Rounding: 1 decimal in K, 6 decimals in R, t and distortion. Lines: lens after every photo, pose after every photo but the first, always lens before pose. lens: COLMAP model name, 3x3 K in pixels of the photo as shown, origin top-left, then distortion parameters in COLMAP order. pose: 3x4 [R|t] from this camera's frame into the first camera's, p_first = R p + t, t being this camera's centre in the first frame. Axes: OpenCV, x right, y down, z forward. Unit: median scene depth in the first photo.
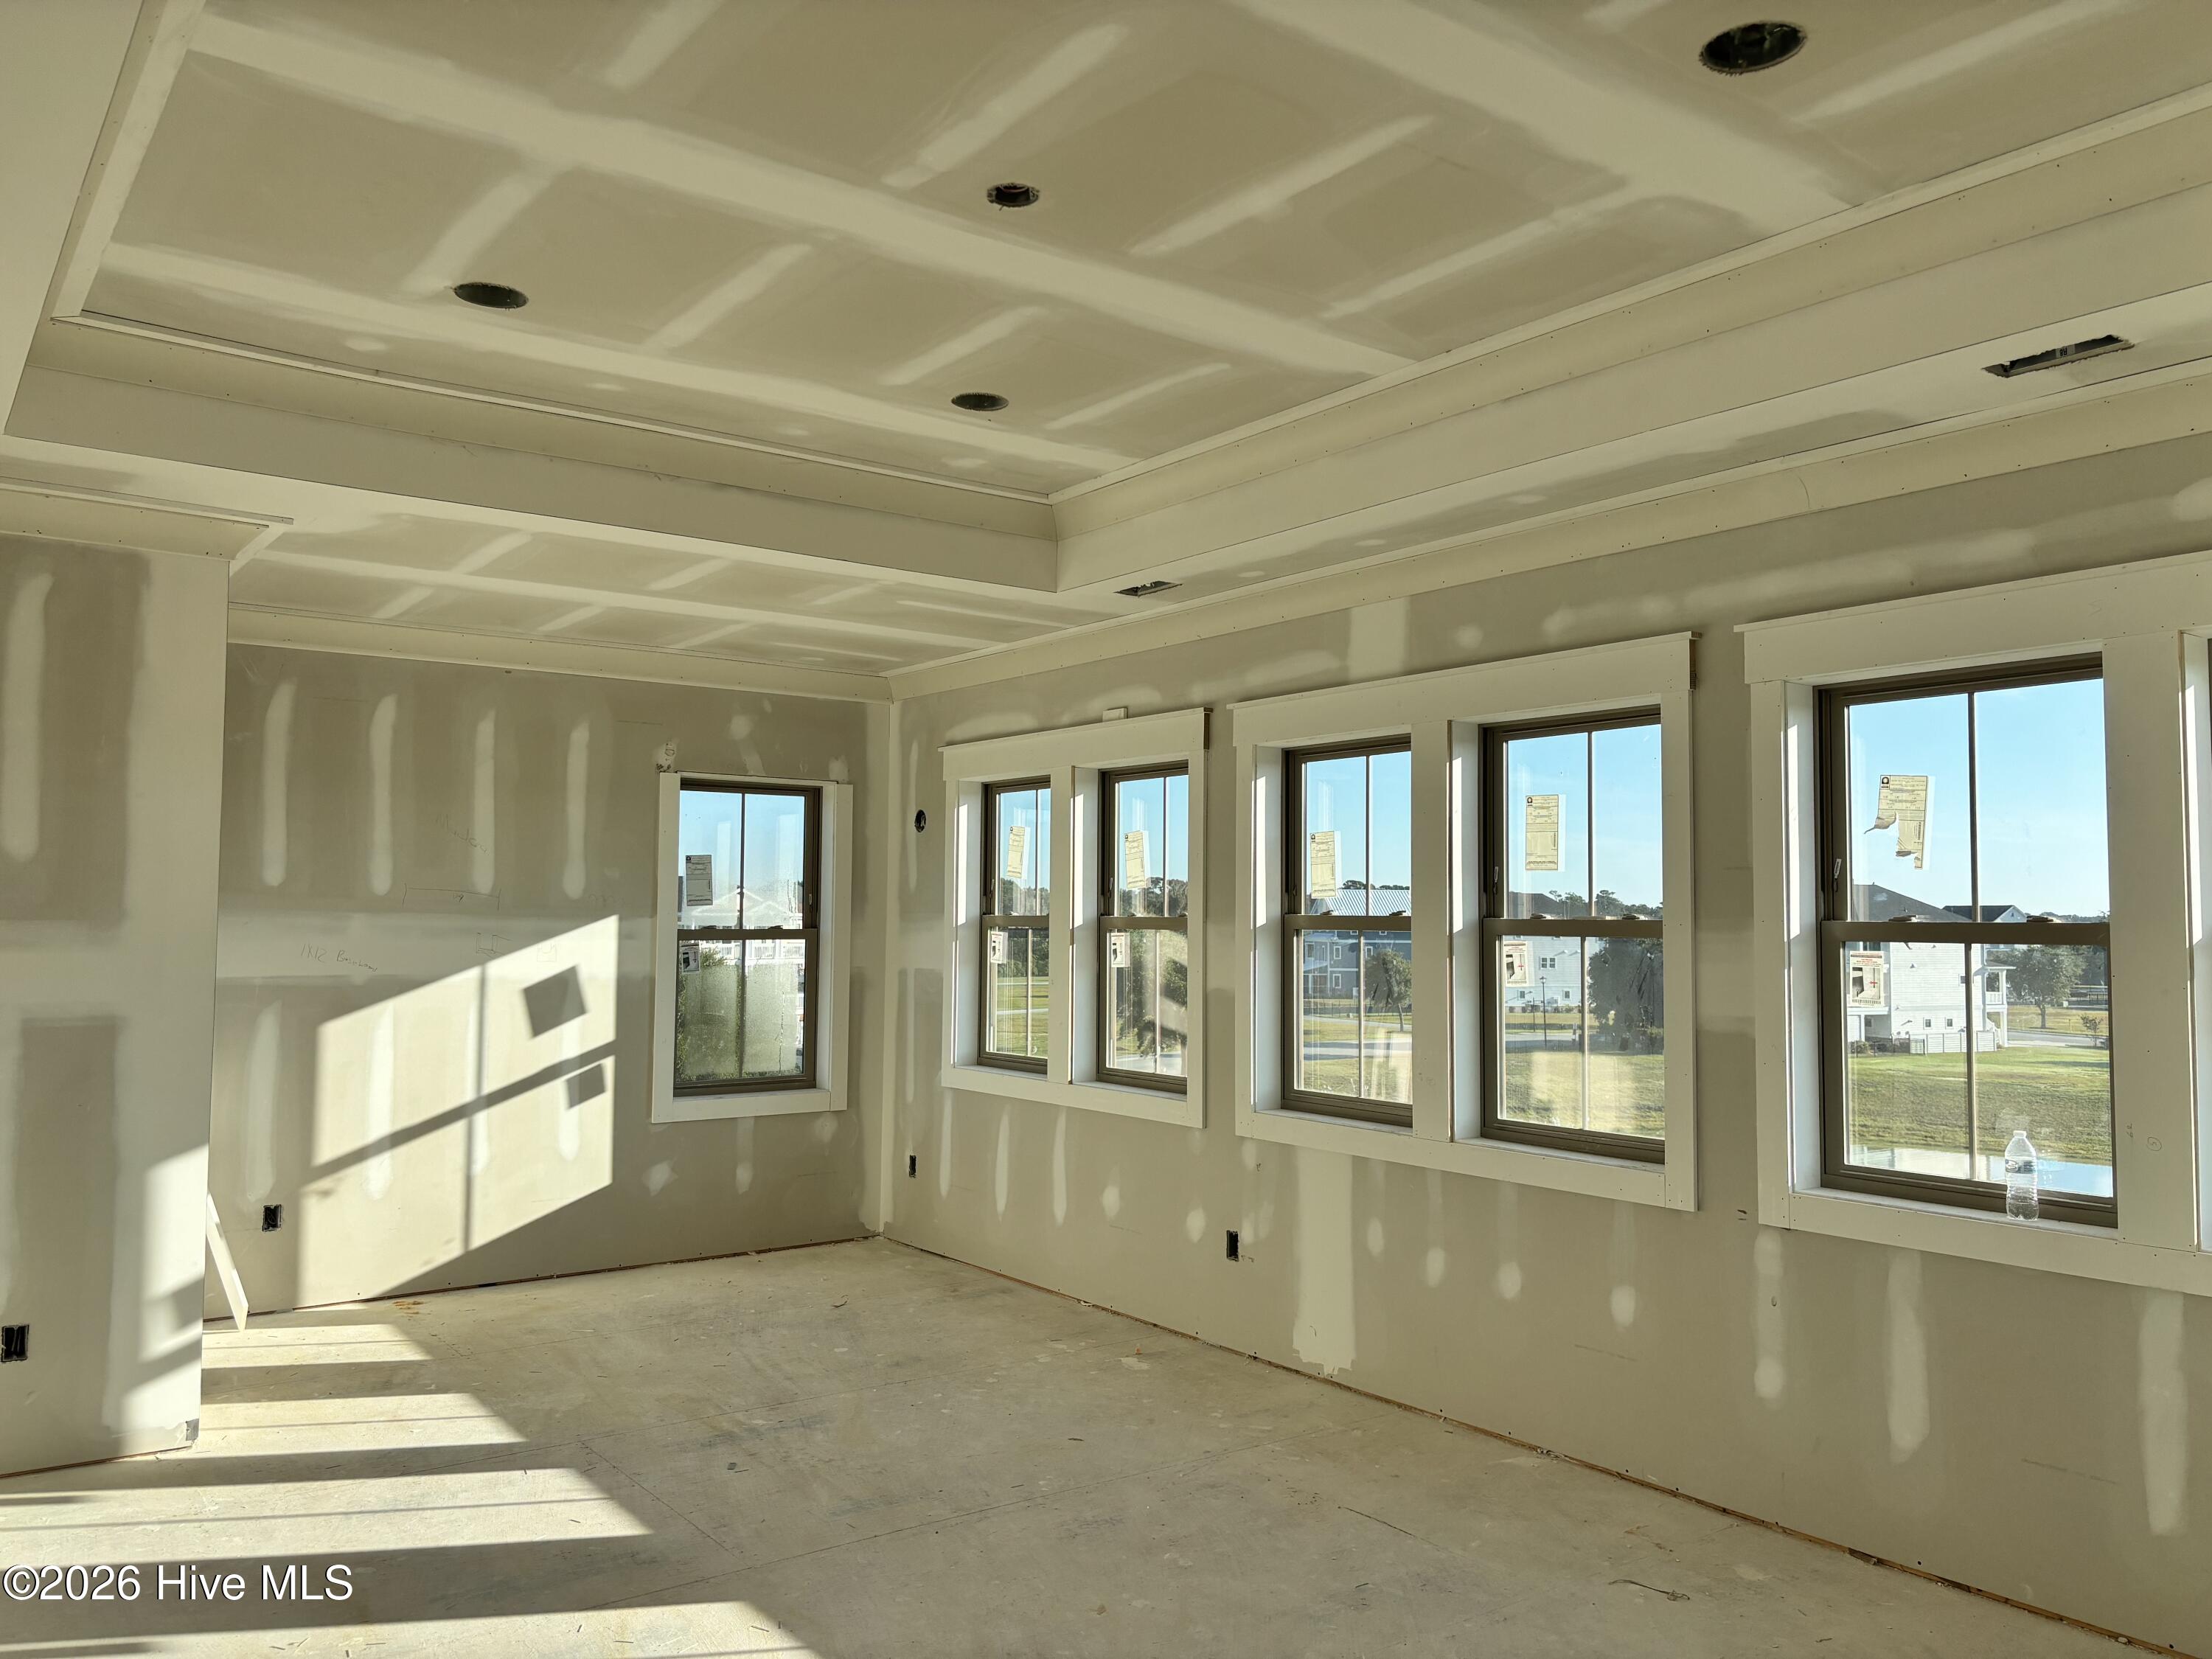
lens RADIAL K [[1675.3, 0, 1106.0], [0, 1675.3, 829.5], [0, 0, 1]] dist [0.129334, -0.168289]
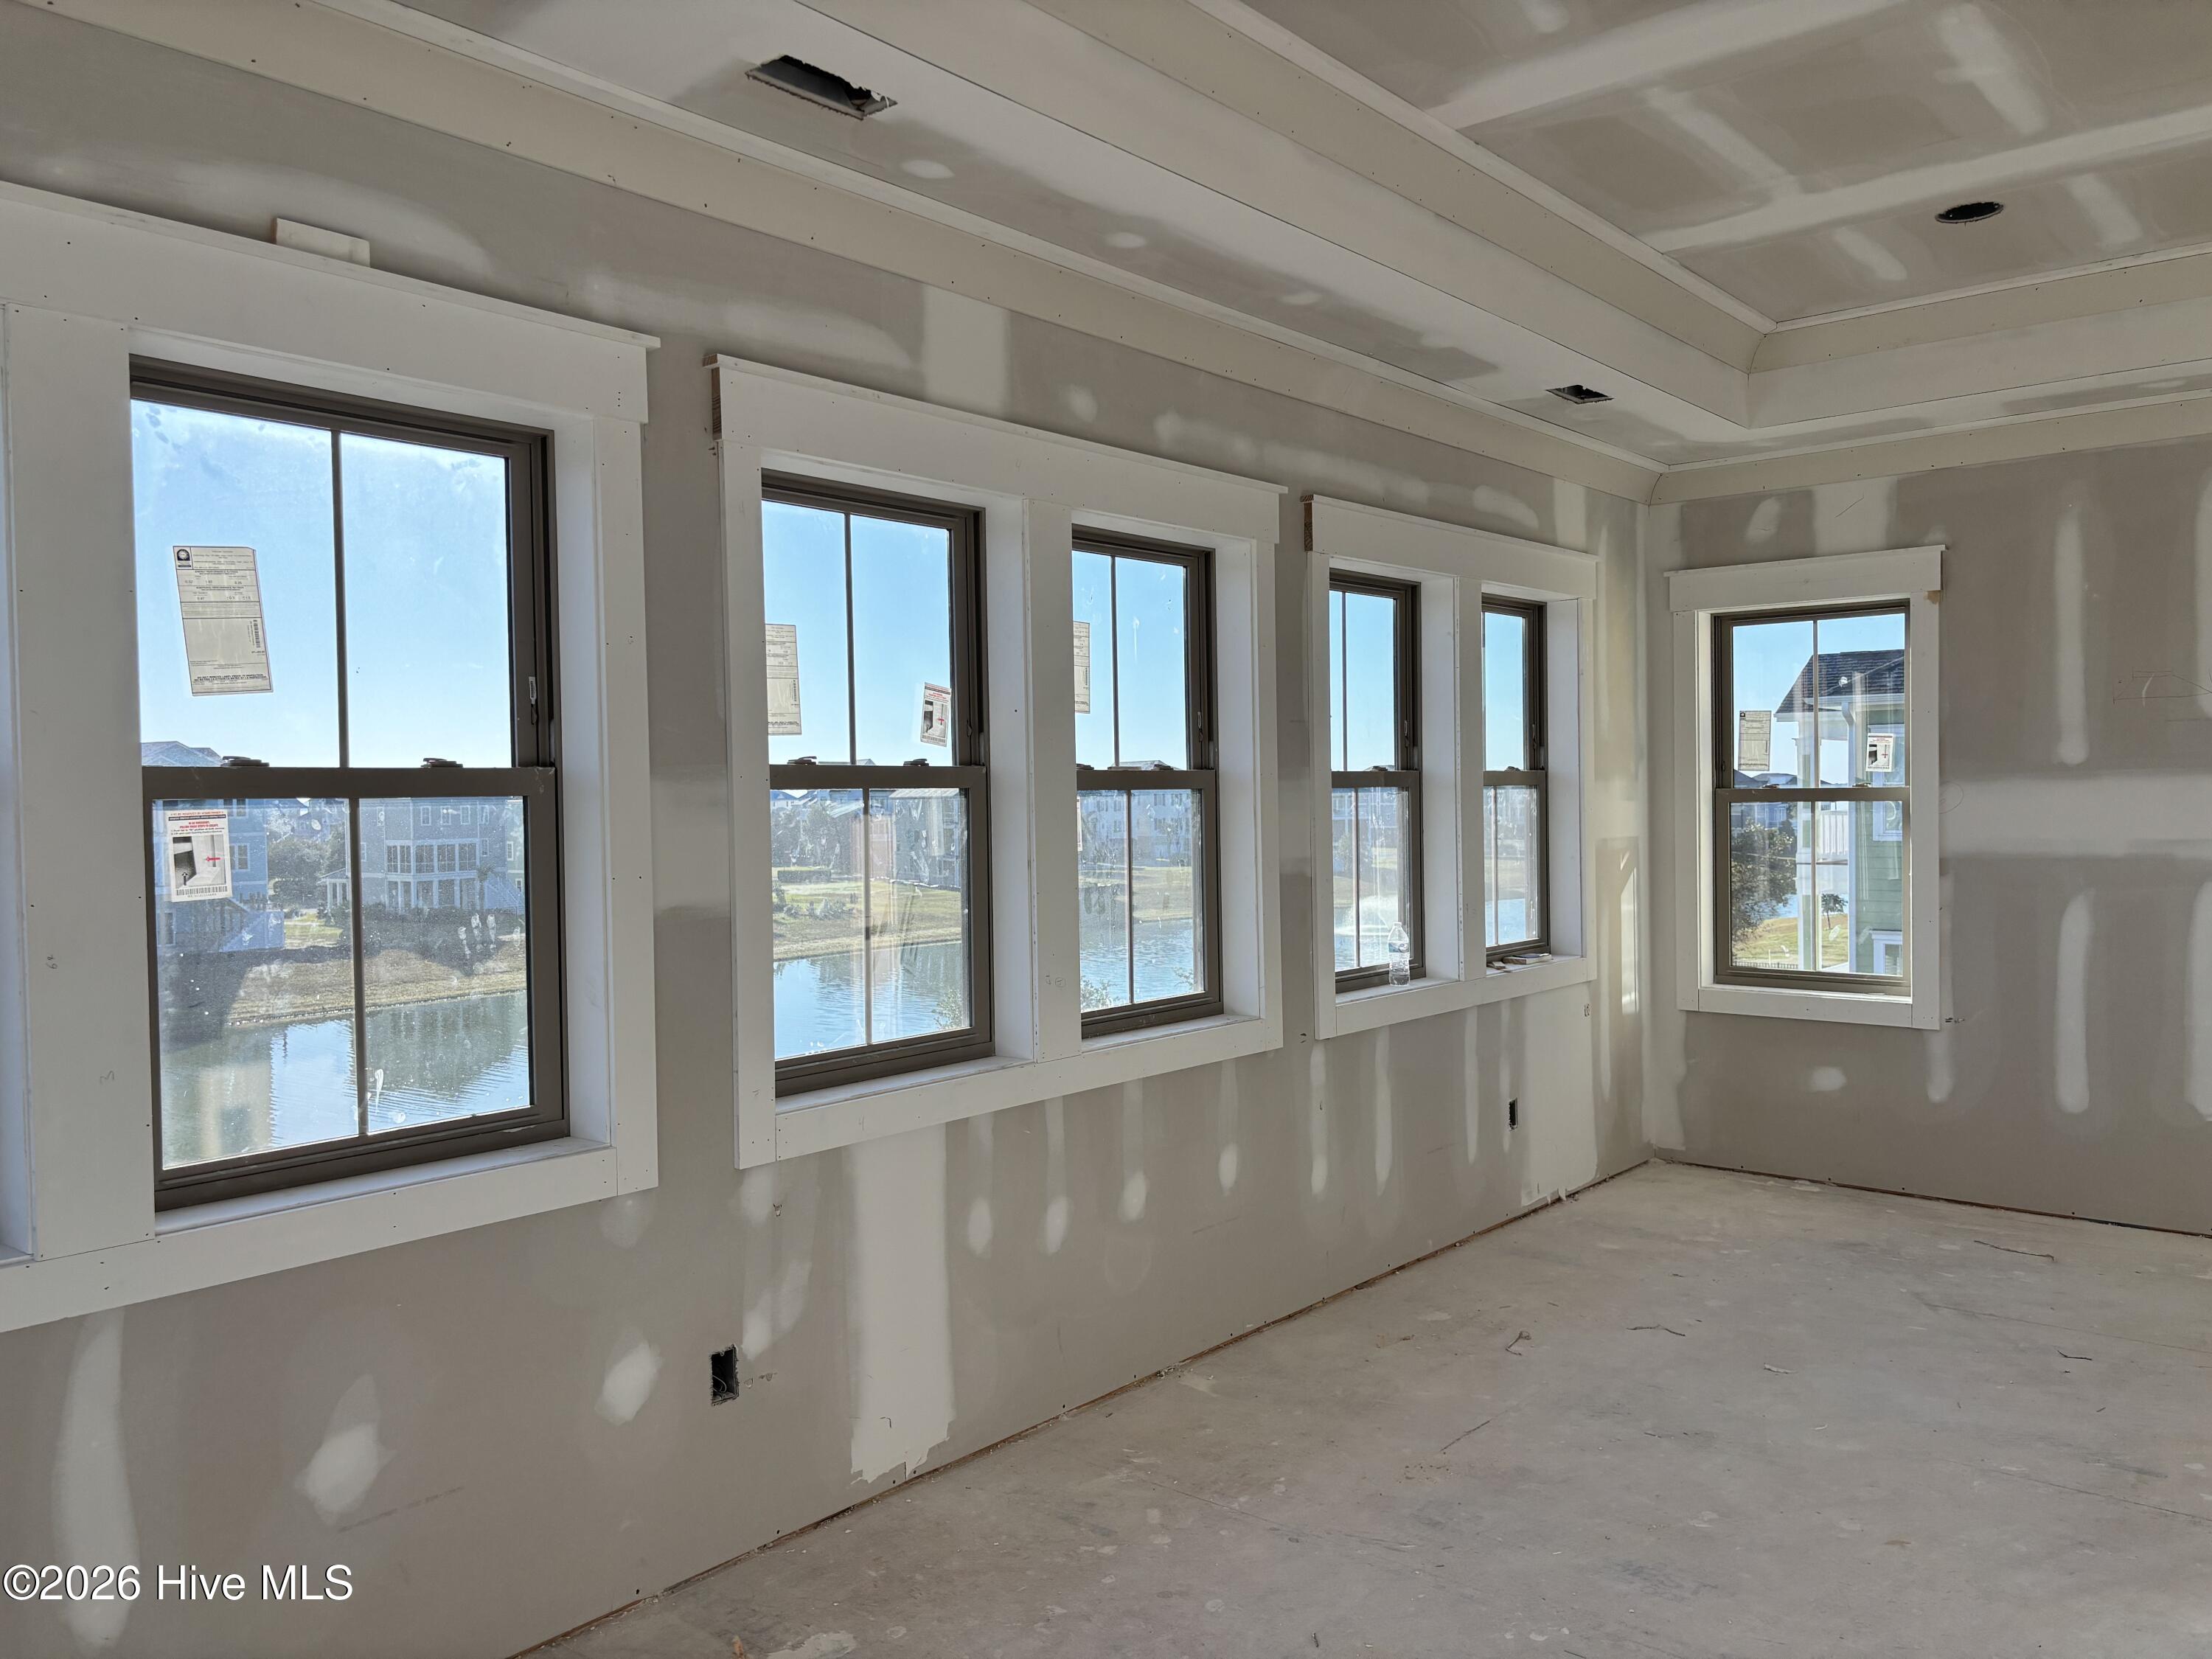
lens RADIAL K [[1657.4, 0, 1123.5], [0, 1657.4, 826.3], [0, 0, 1]] dist [0.047368, -0.041579]
pose [[-0.226063, -0.018836, 0.973931, -0.576034], [-0.038237, 0.999214, 0.010450, 0.076576], [-0.973362, -0.034877, -0.226605, 1.238697]]
